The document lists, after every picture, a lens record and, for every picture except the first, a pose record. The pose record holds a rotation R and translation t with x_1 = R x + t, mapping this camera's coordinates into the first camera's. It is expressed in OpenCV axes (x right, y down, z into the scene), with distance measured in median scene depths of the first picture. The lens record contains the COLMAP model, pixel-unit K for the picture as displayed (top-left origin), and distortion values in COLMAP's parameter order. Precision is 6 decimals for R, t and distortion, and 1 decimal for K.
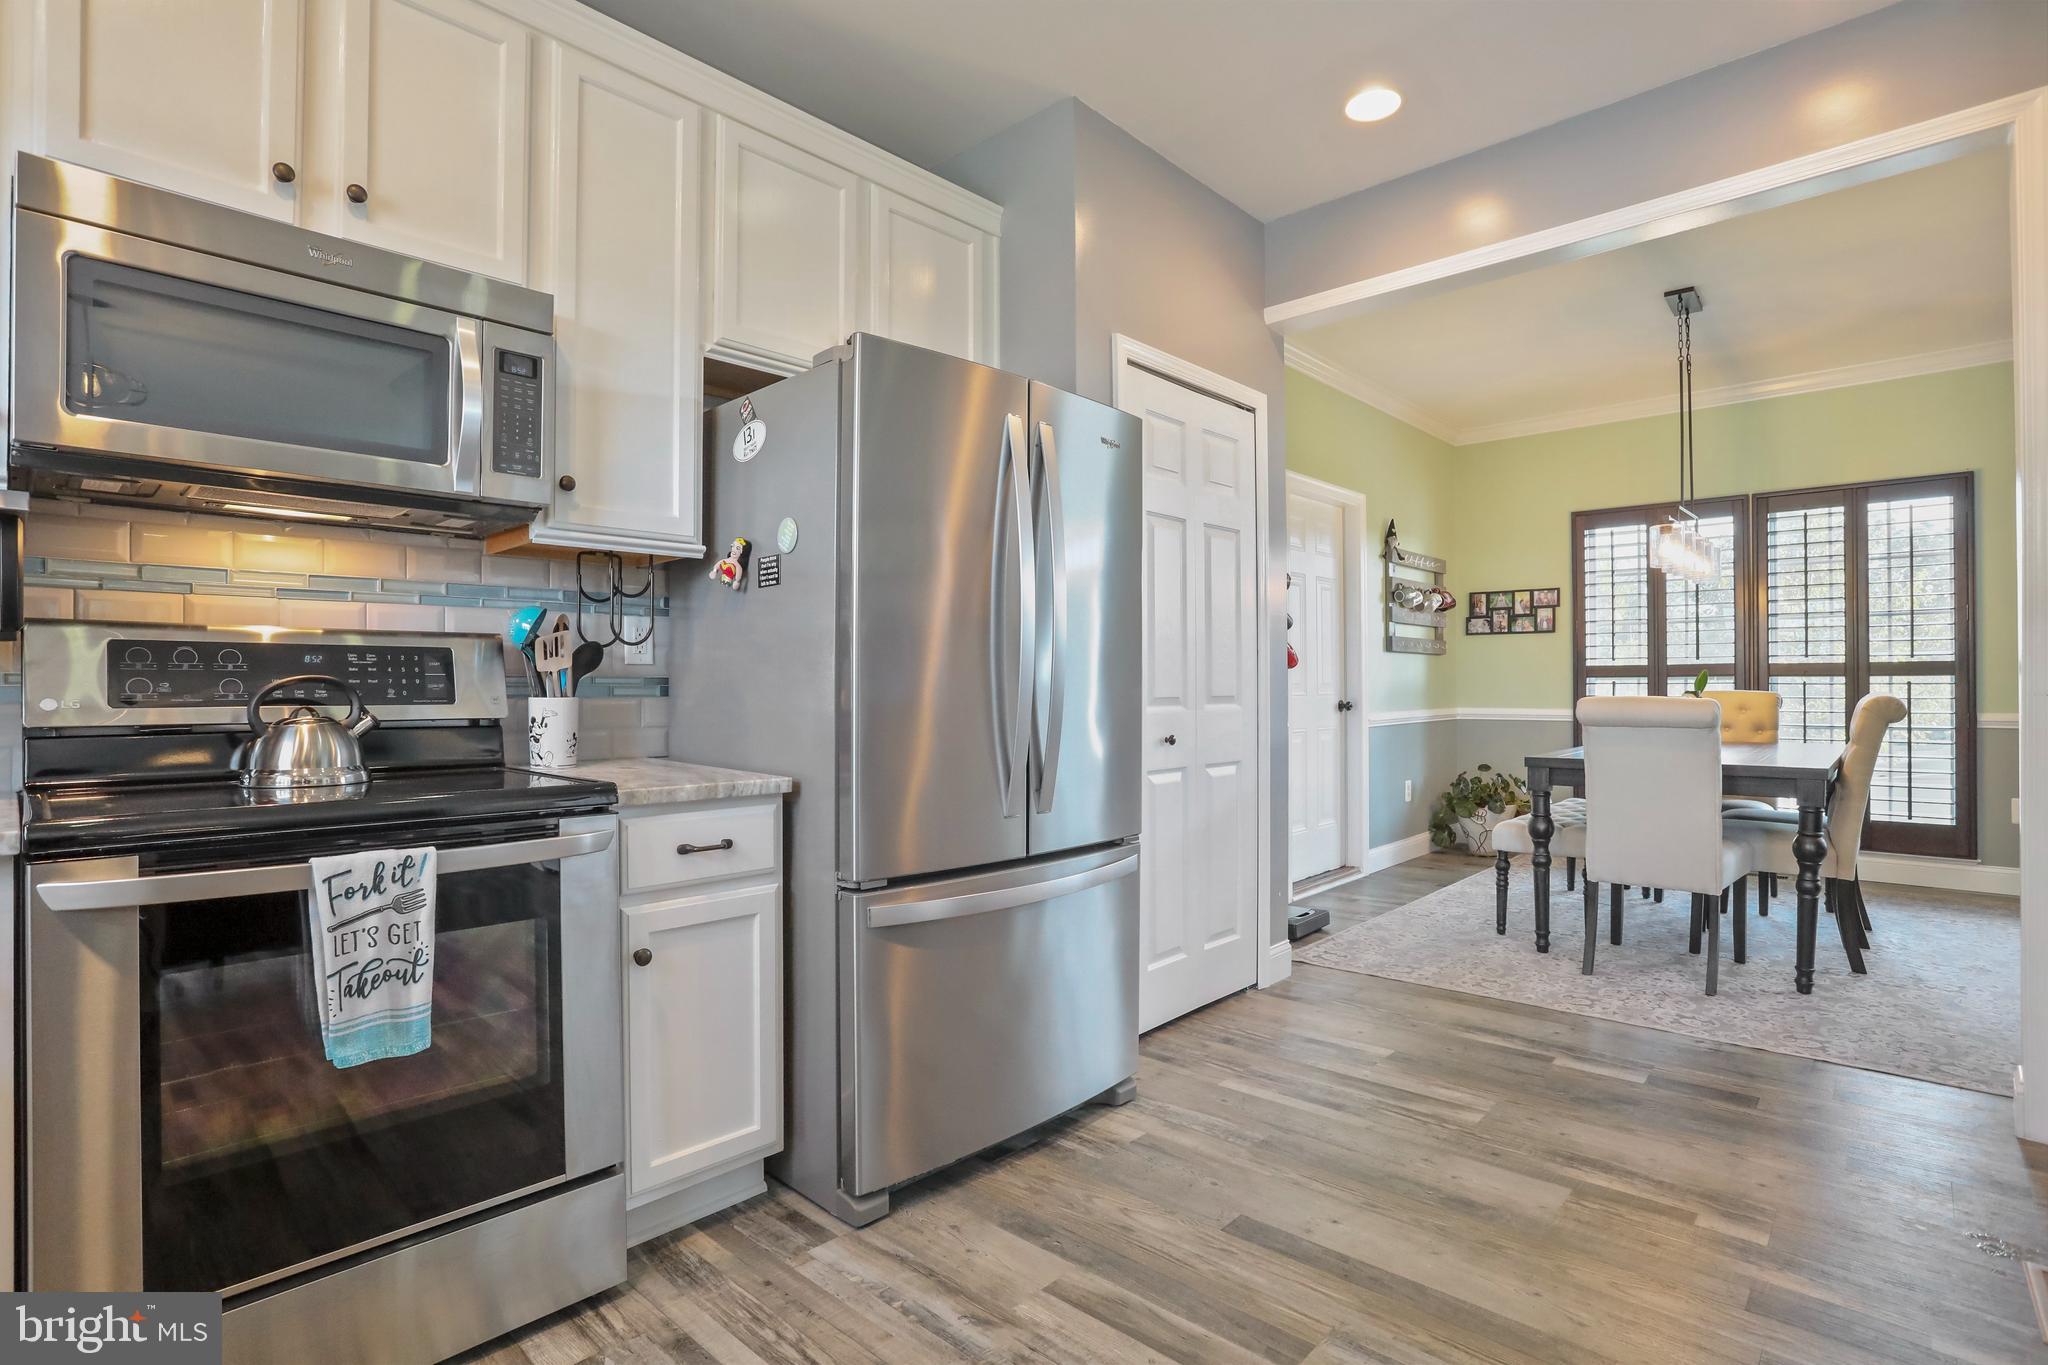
lens RADIAL K [[1005.0, 0, 1036.0], [0, 1005.0, 686.5], [0, 0, 1]] dist [-0.063880, 0.025300]
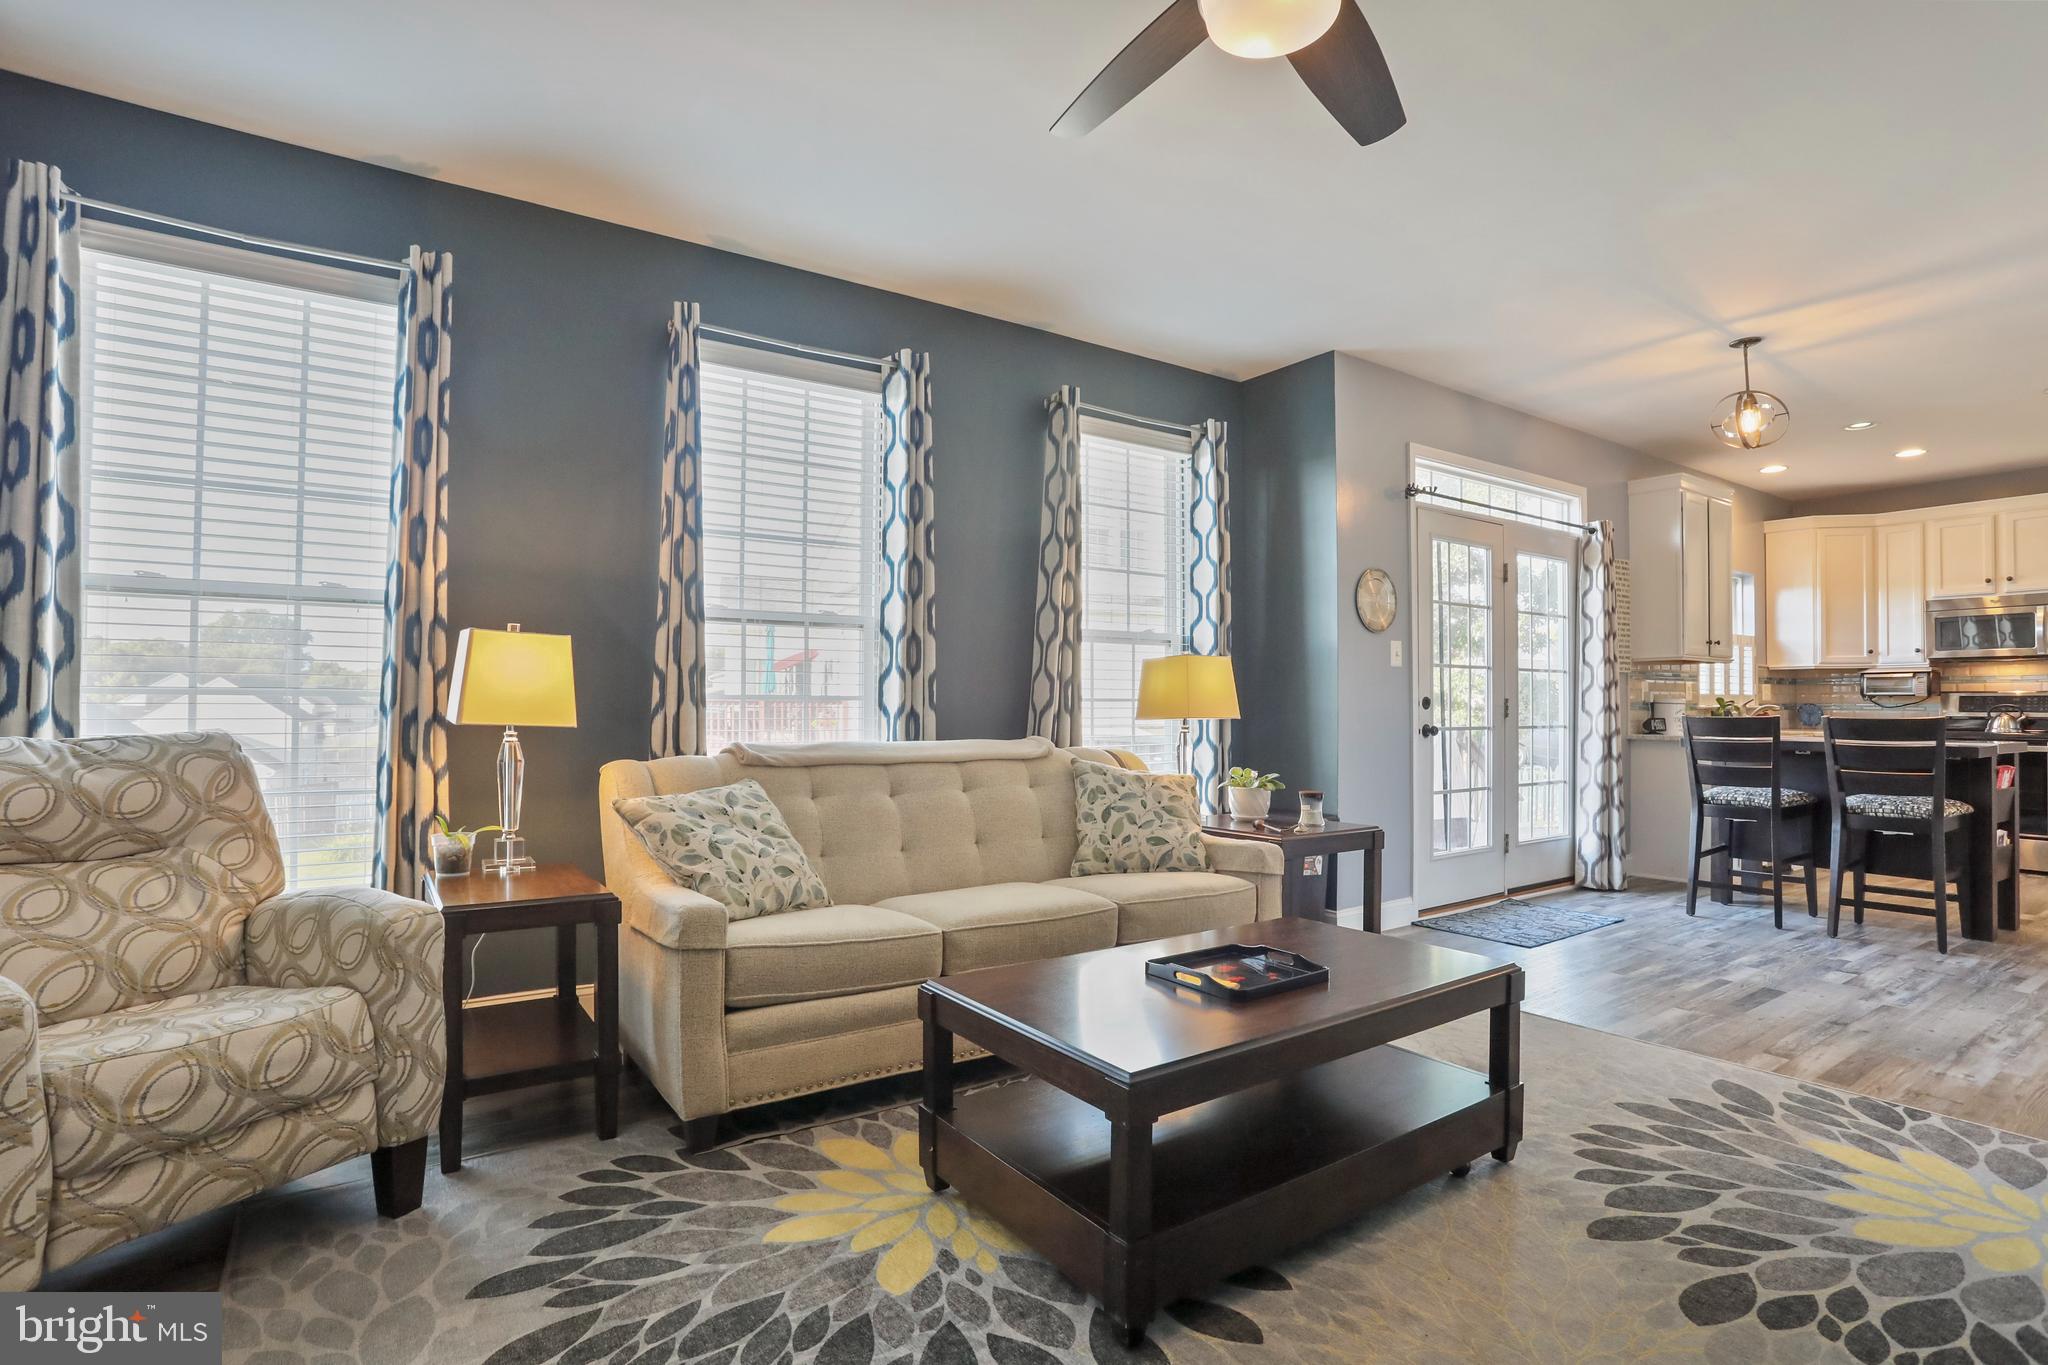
lens RADIAL K [[1005.0, 0, 1017.3], [0, 1005.0, 690.6], [0, 0, 1]] dist [-0.063880, 0.025300]
pose [[-0.227138, -0.011819, -0.973791, 2.337813], [0.001500, 0.999921, -0.012486, -0.015059], [0.973861, -0.004297, -0.227102, -1.170618]]
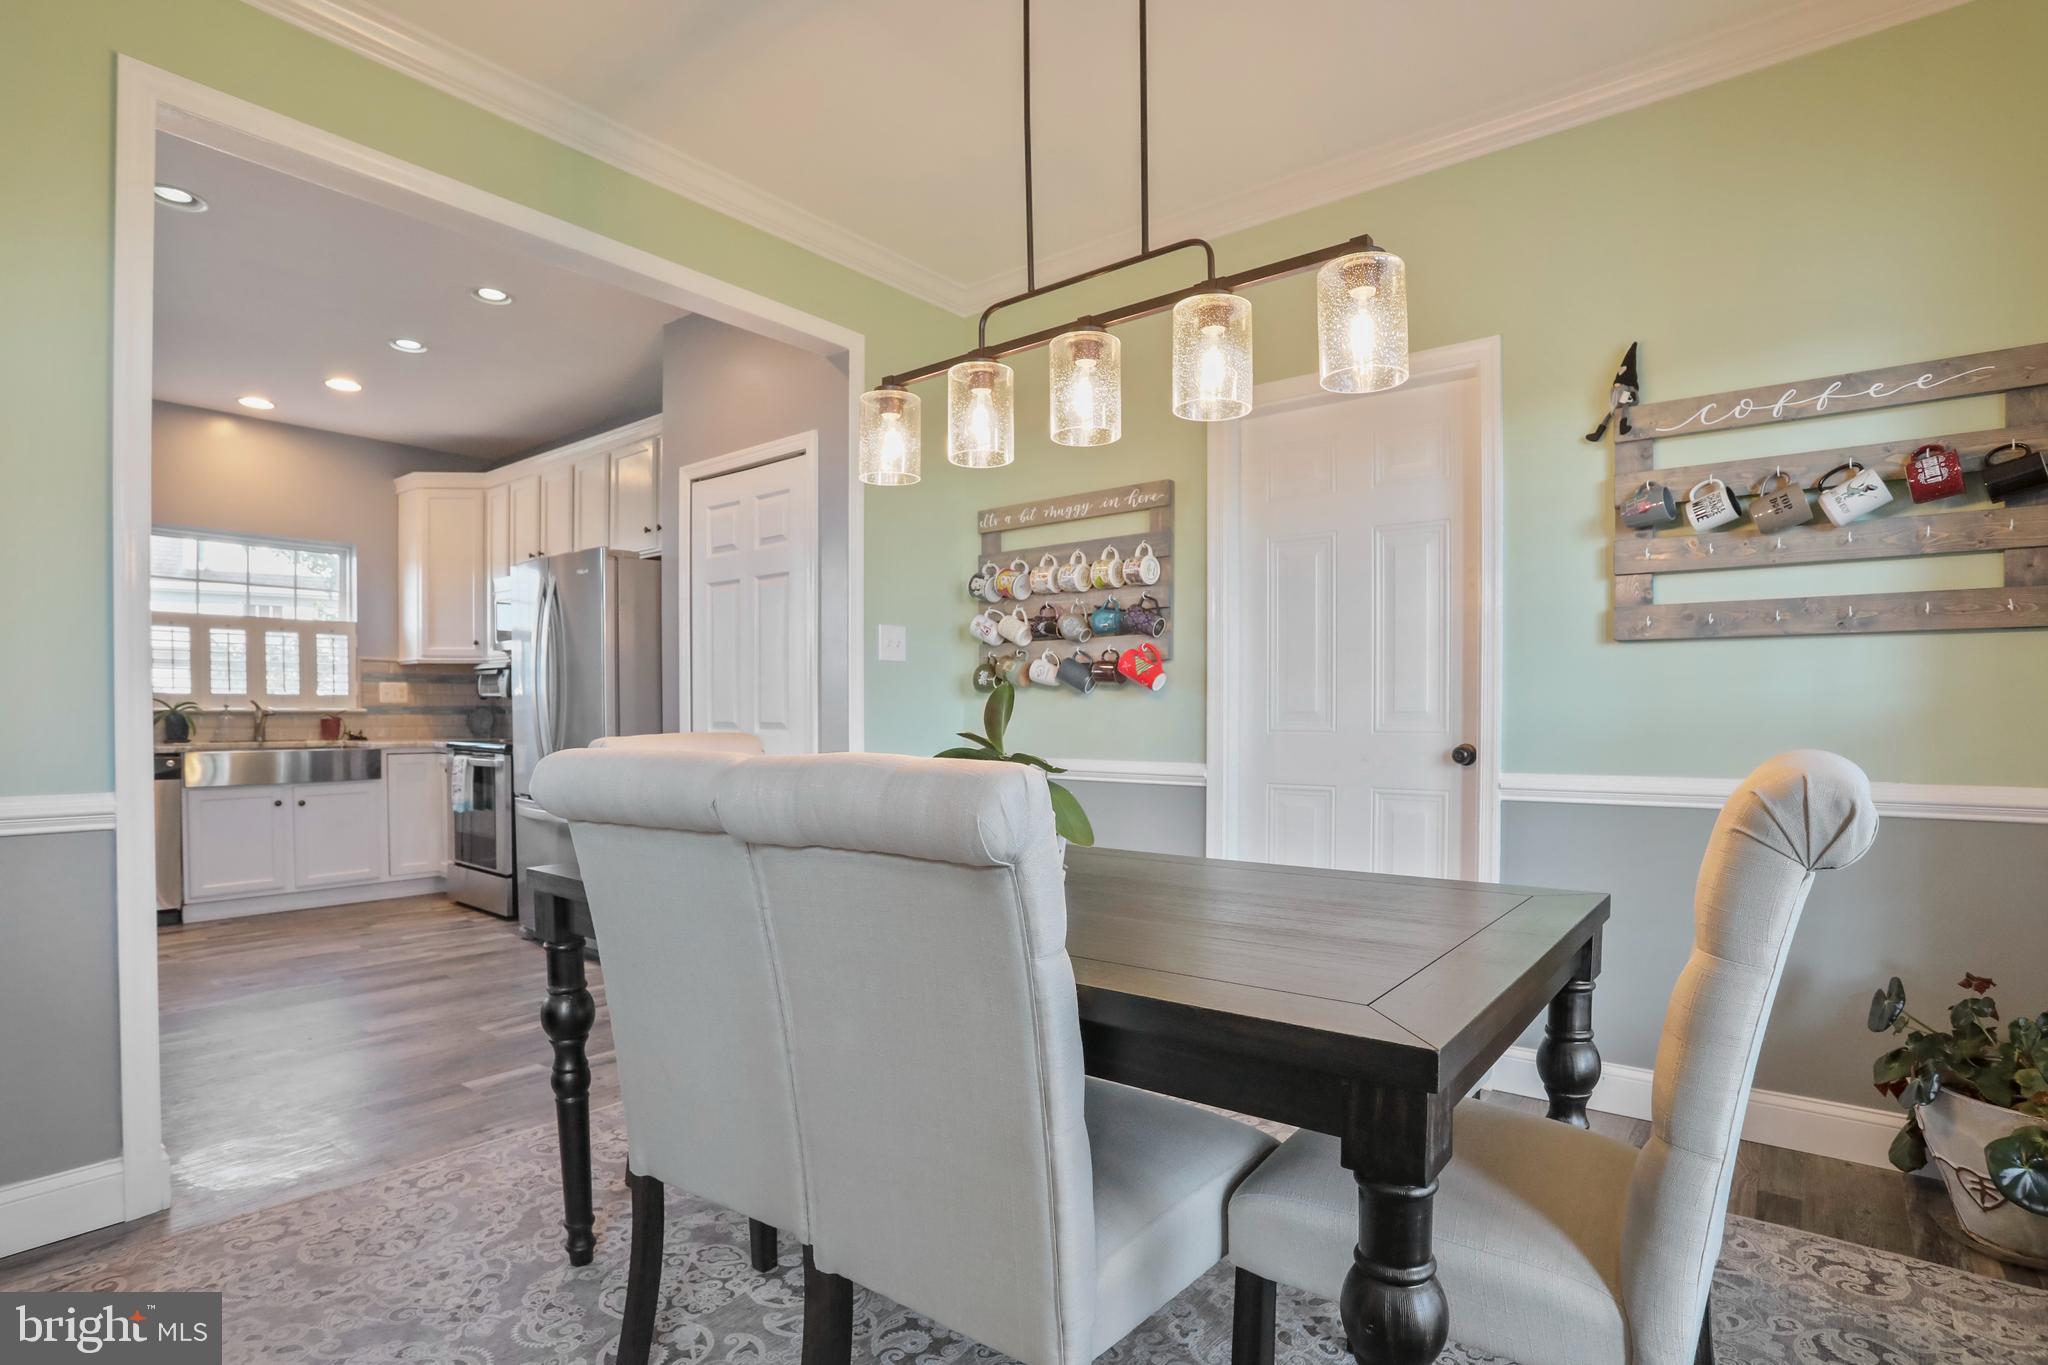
lens RADIAL K [[1005.0, 0, 1027.9], [0, 1005.0, 741.4], [0, 0, 1]] dist [-0.063880, 0.025300]
pose [[0.075447, 0.032470, -0.996621, 1.574707], [-0.002812, 0.999473, 0.032350, -0.007289], [0.997146, 0.000361, 0.075498, 1.402245]]
